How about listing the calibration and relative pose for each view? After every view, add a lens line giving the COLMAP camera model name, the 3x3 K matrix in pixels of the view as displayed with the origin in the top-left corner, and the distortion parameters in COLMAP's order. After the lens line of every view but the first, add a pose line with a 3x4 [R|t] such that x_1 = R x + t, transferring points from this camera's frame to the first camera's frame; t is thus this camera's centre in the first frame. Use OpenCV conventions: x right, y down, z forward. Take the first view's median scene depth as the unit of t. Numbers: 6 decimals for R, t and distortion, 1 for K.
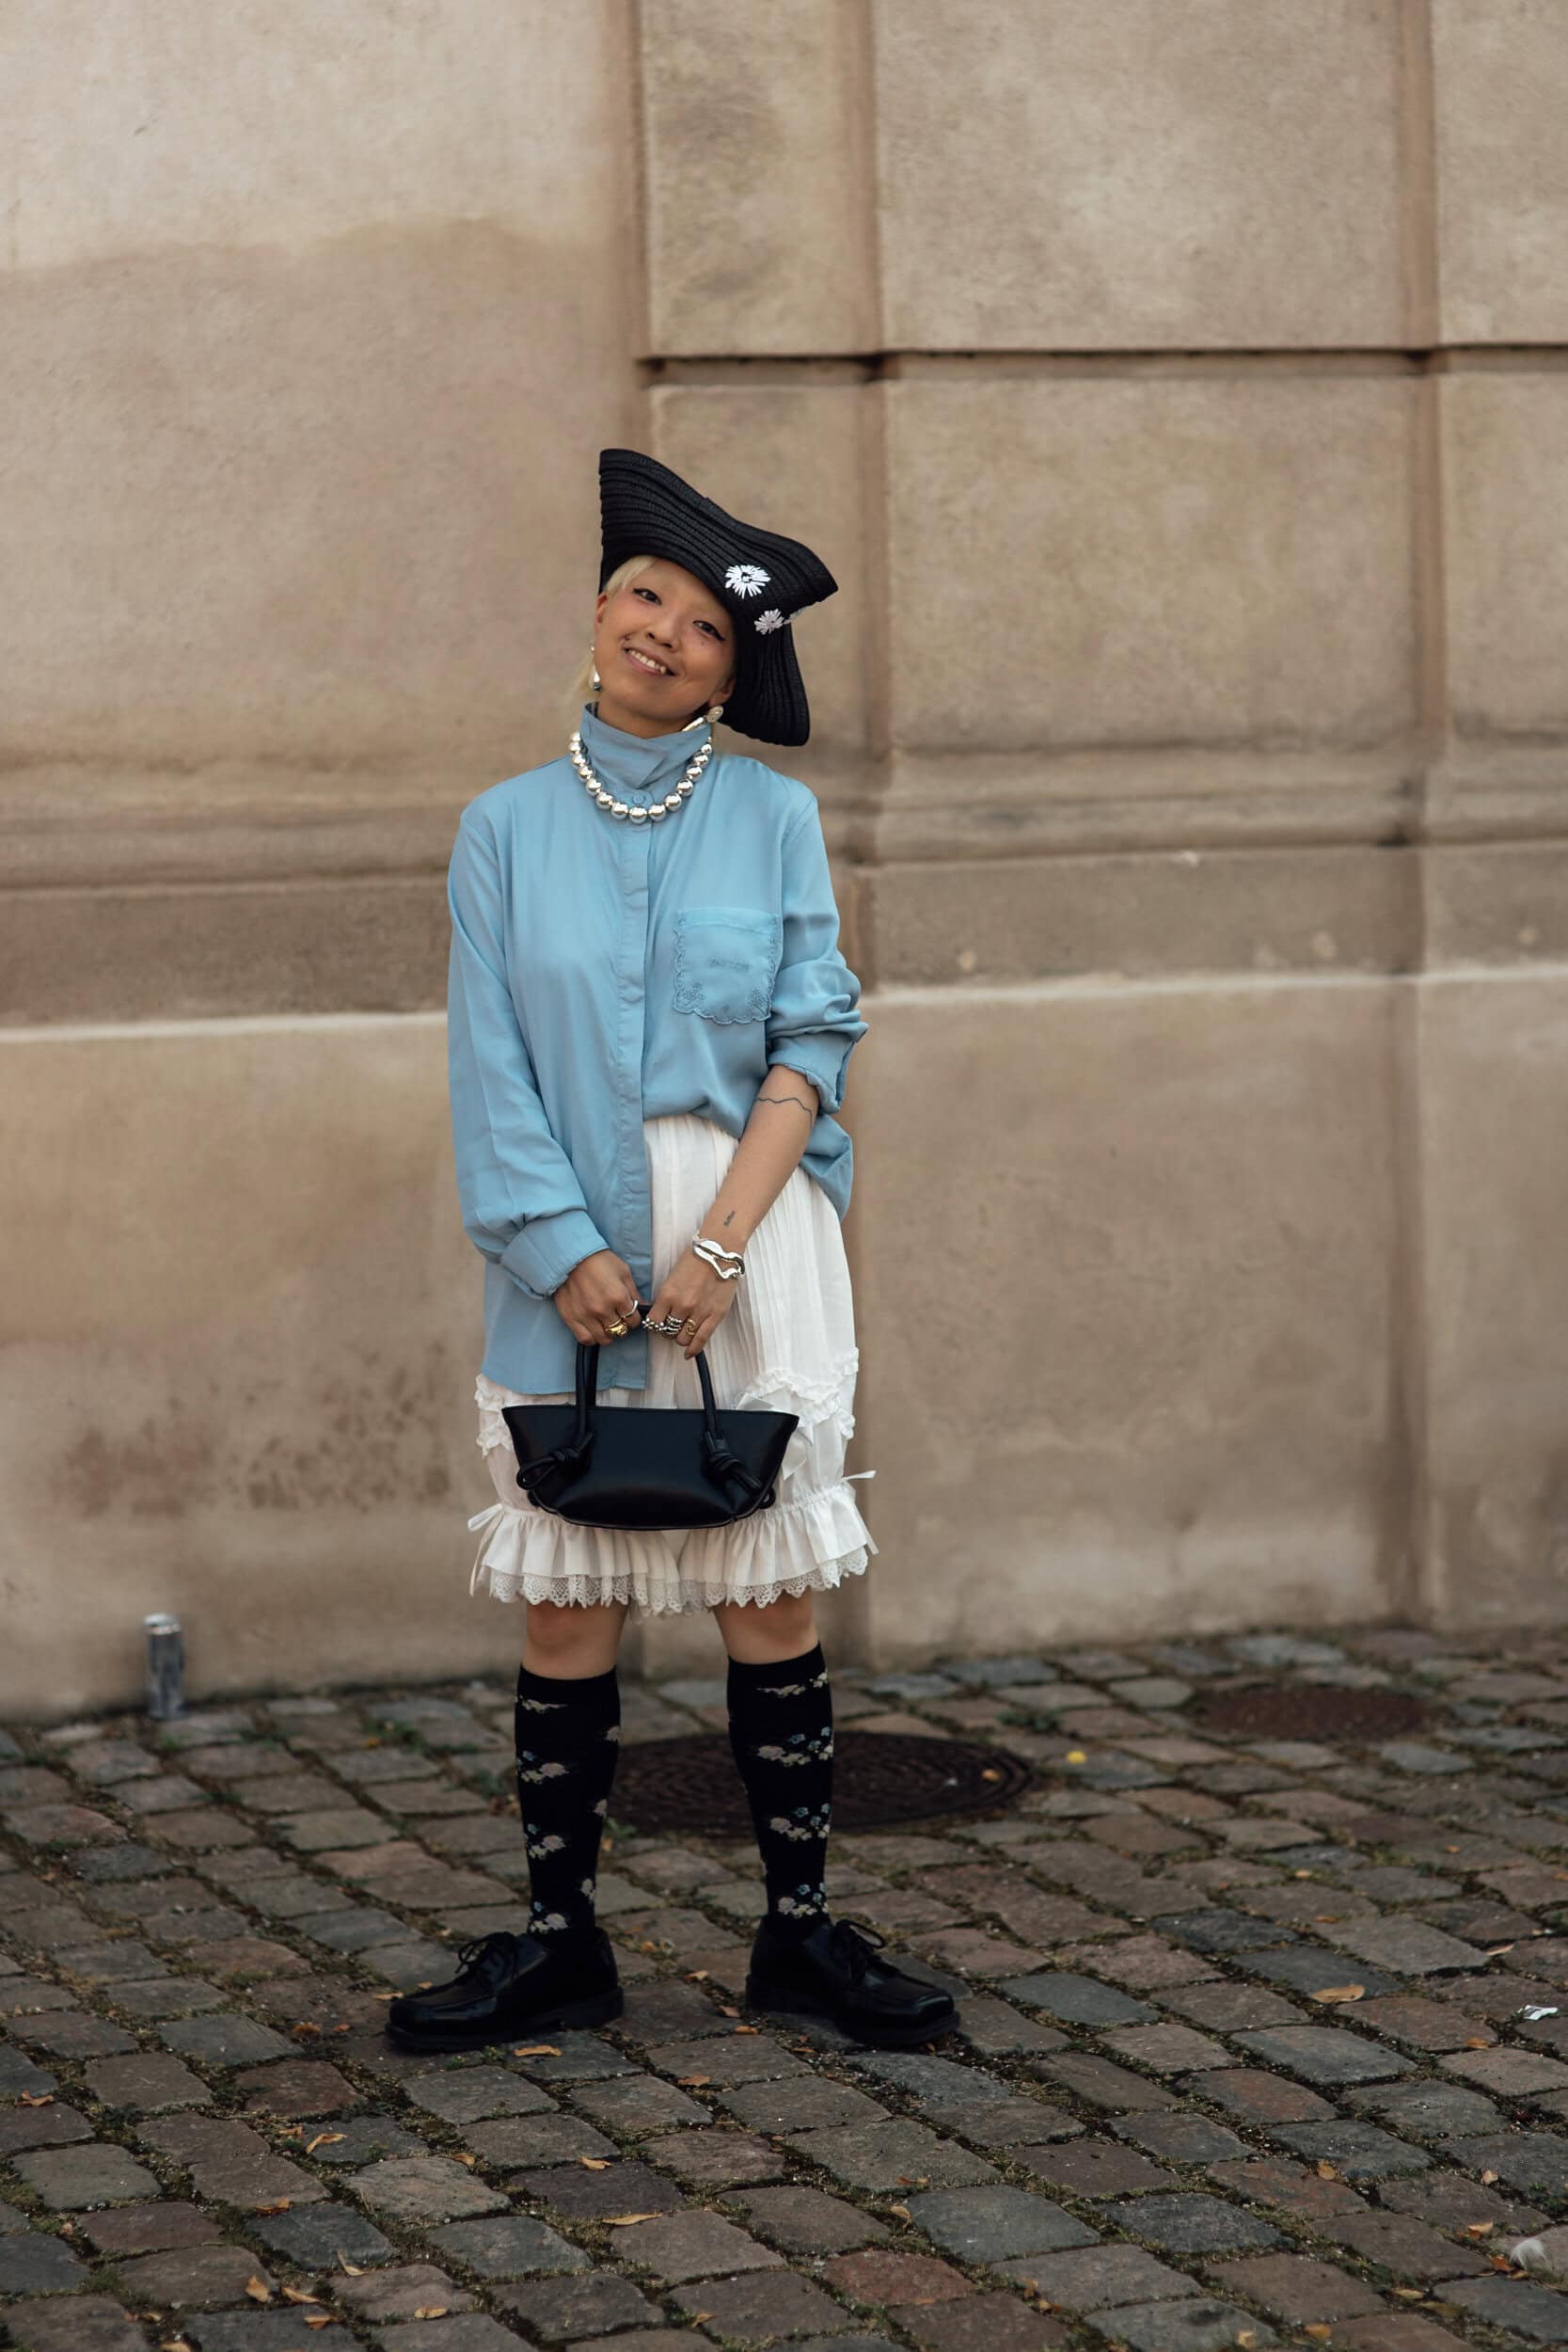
lens RADIAL K [[5716.2, 0, 784.0], [0, 5716.2, 1176.0], [0, 0, 1]] dist [-0.011101, -0.523120]
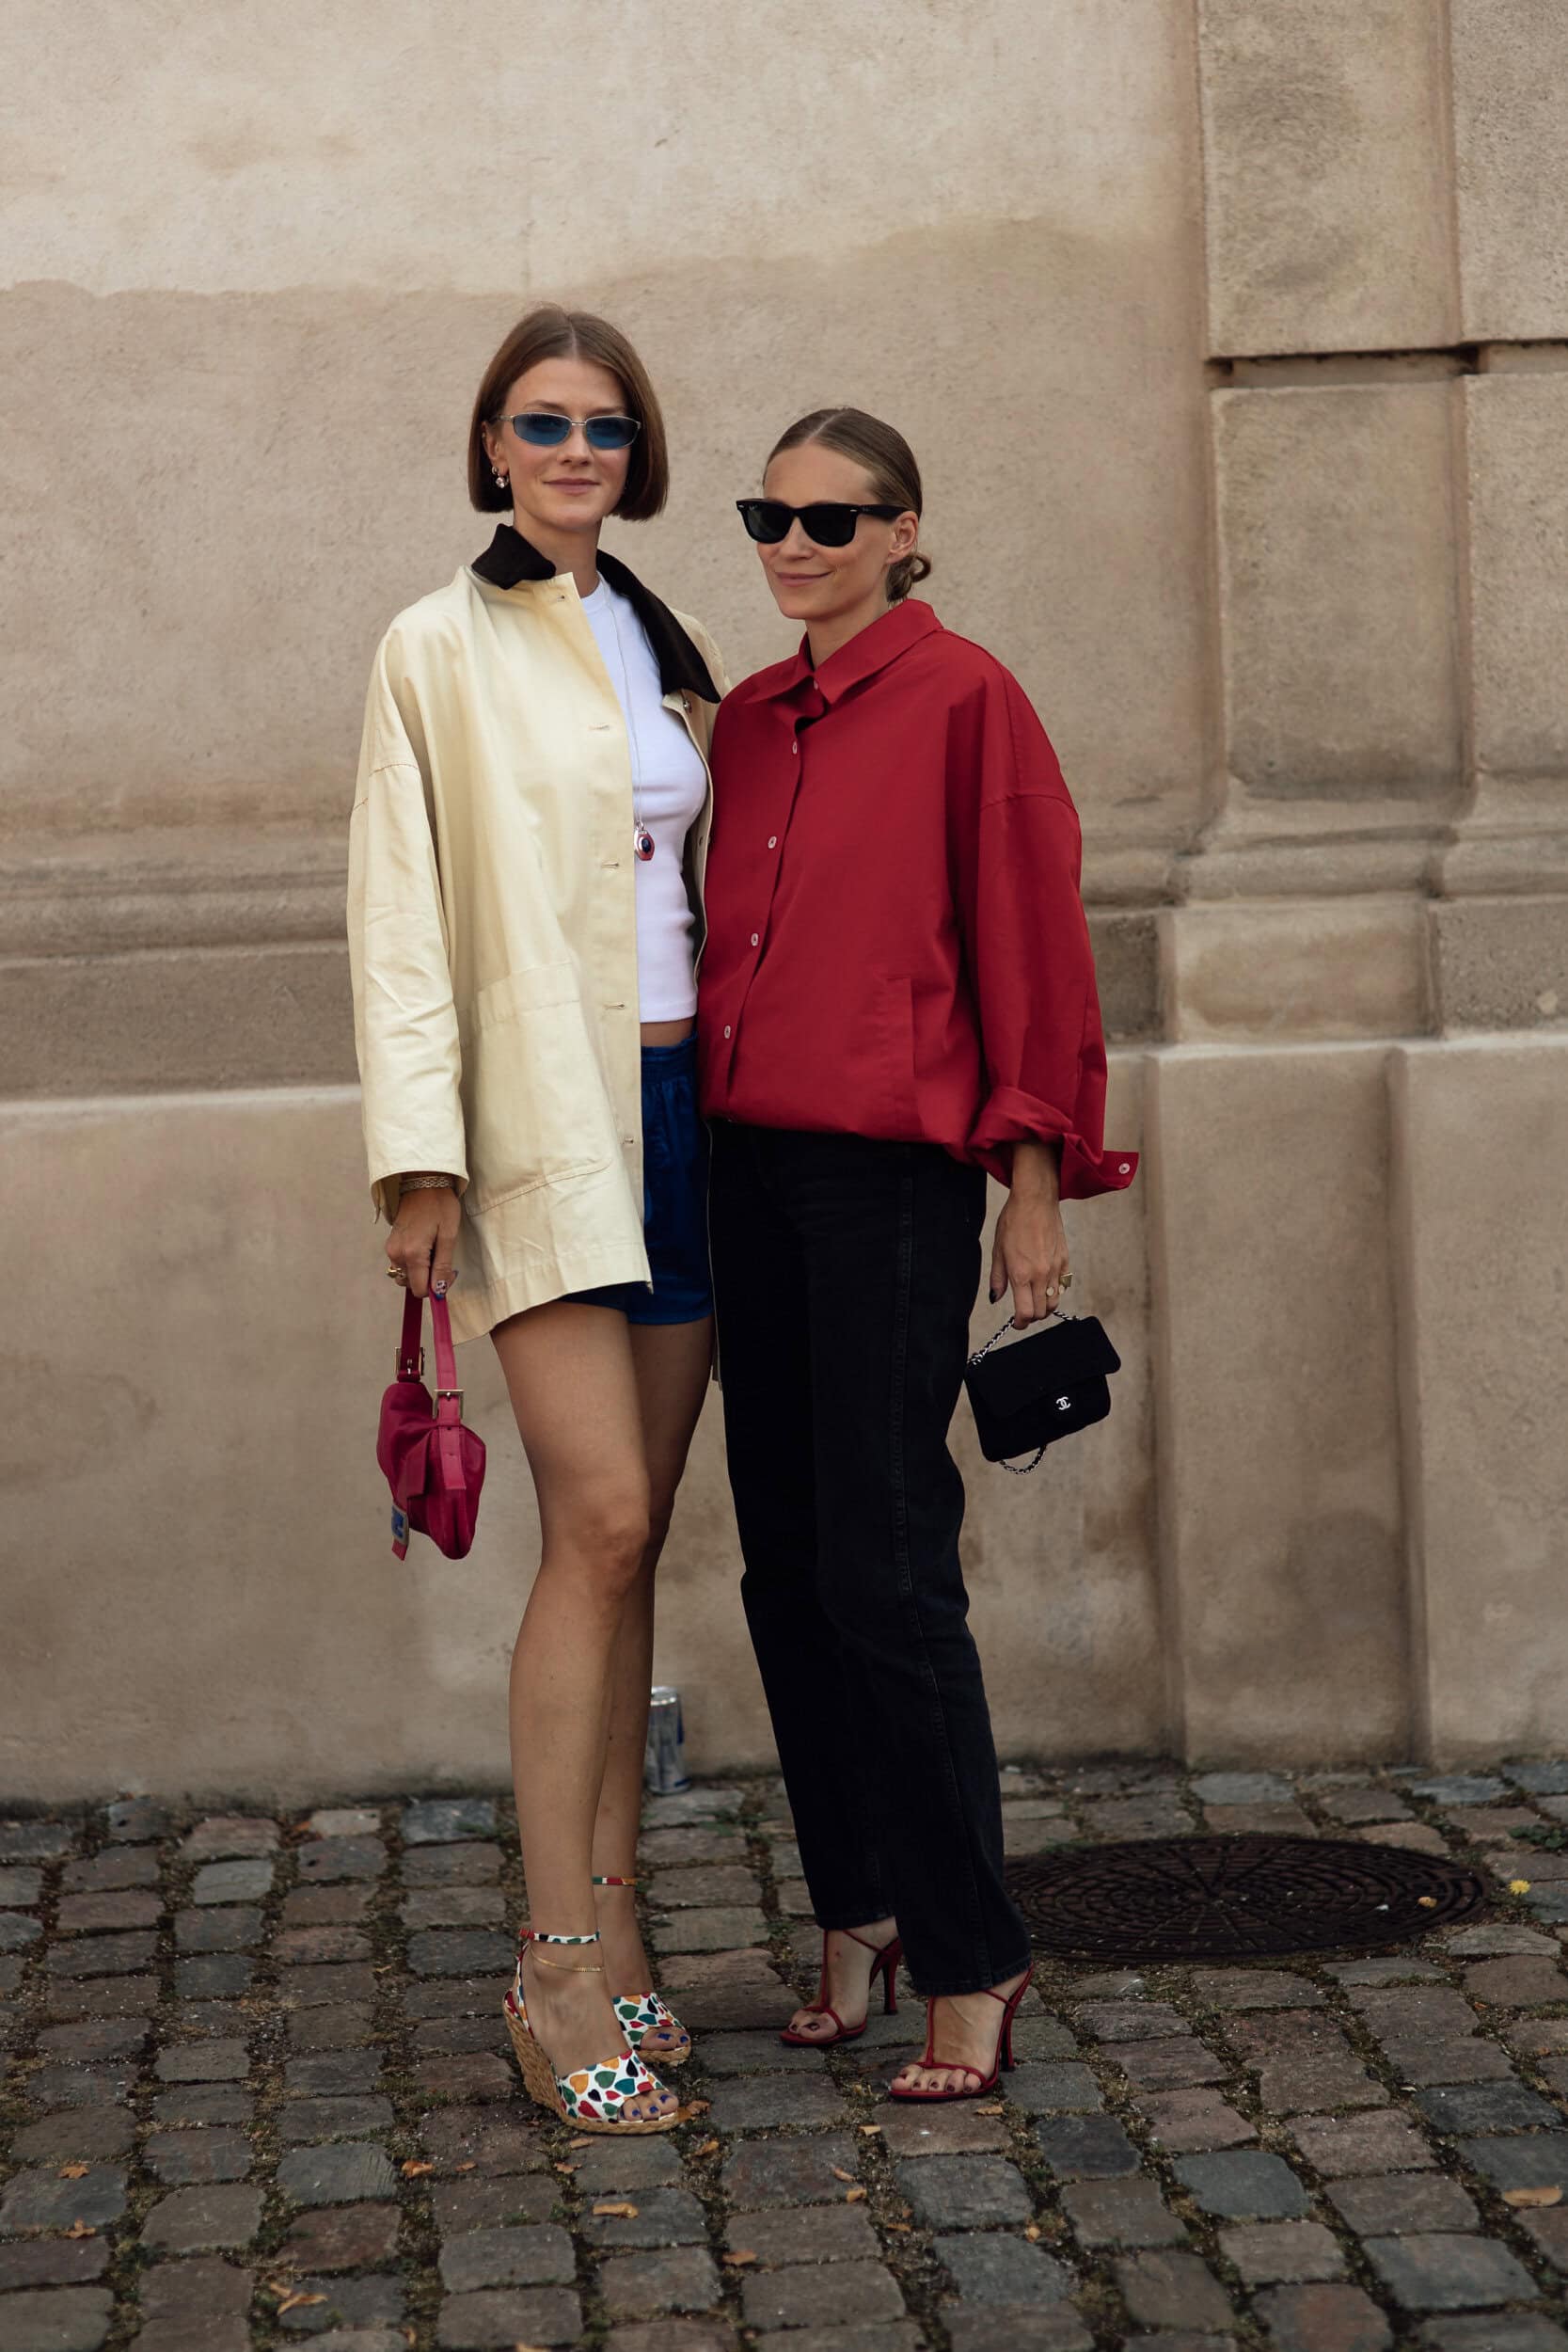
lens RADIAL K [[5552.8, 0, 784.0], [0, 5552.8, 1176.0], [0, 0, 1]] dist [-0.012012, -0.519646]
pose [[0.953247, 0.008312, -0.302079, 0.186484], [-0.006270, 0.999950, 0.007730, -0.015958], [0.302128, -0.005474, 0.953252, 0.111420]]
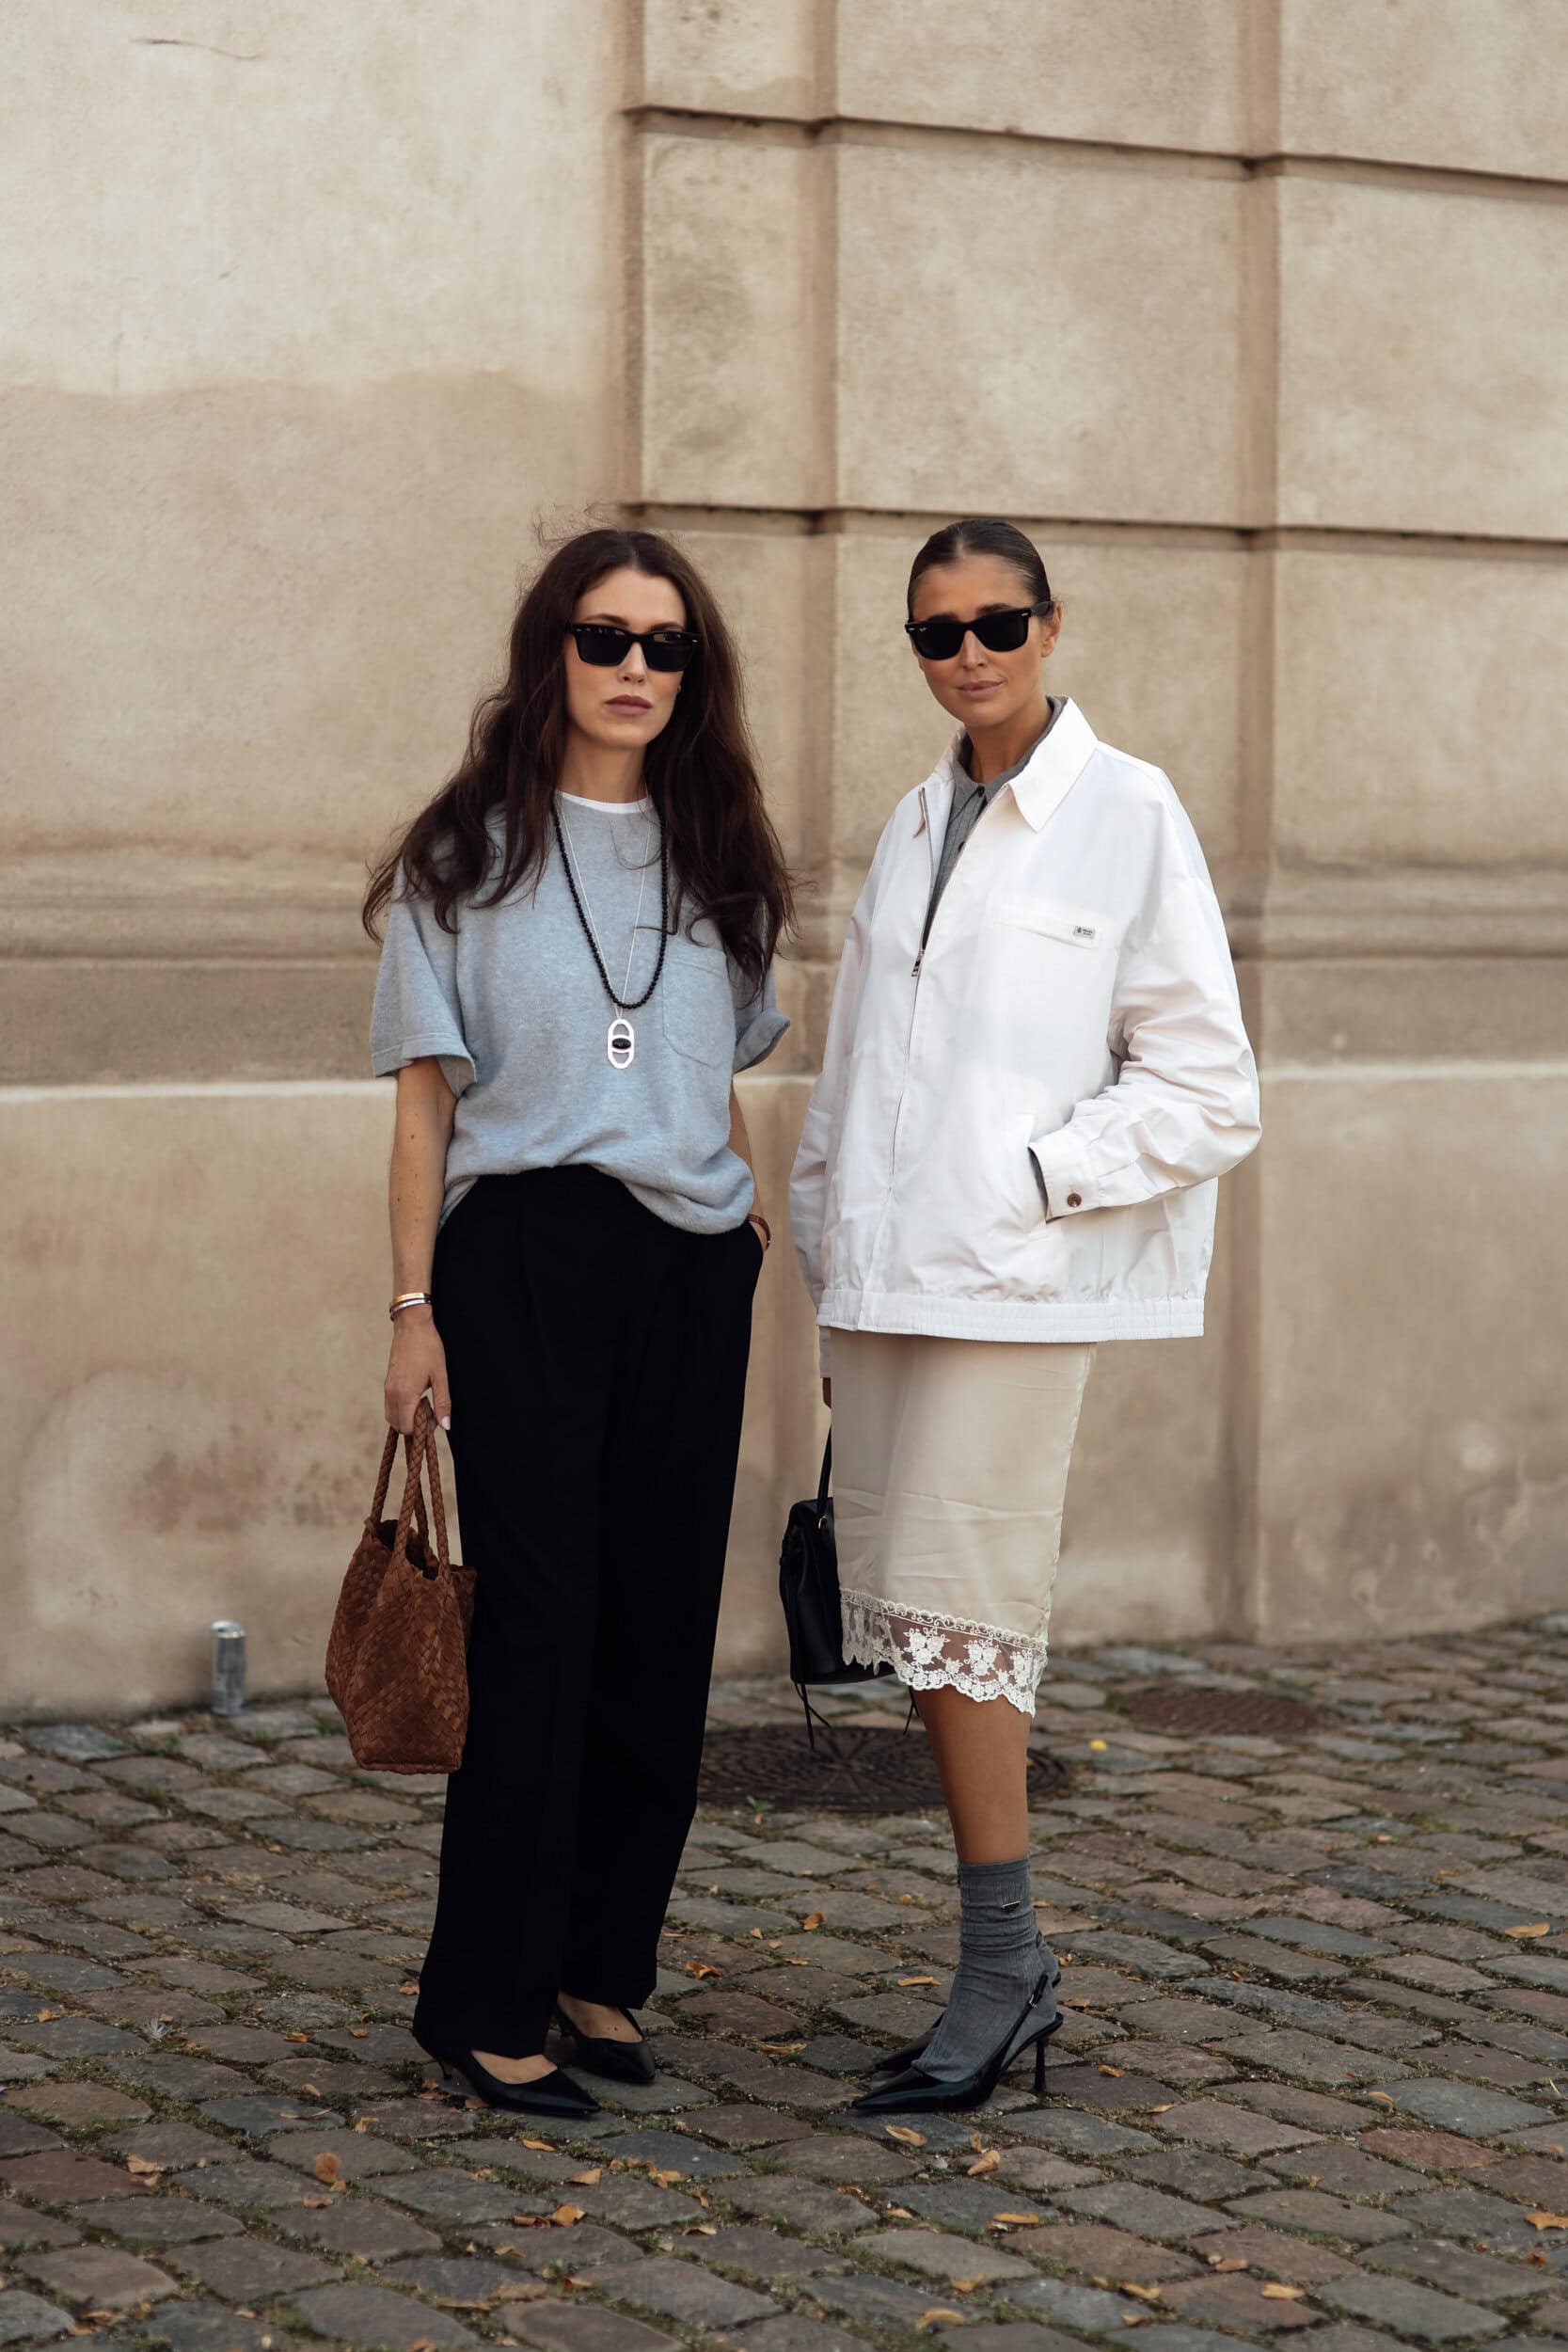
lens RADIAL K [[5501.7, 0, 784.0], [0, 5501.7, 1176.0], [0, 0, 1]] dist [-0.010544, -0.476579]
pose [[0.973514, 0.023172, 0.227448, -0.239336], [-0.018952, 0.999606, -0.020720, 0.010620], [-0.227839, 0.015860, 0.973570, -0.055542]]
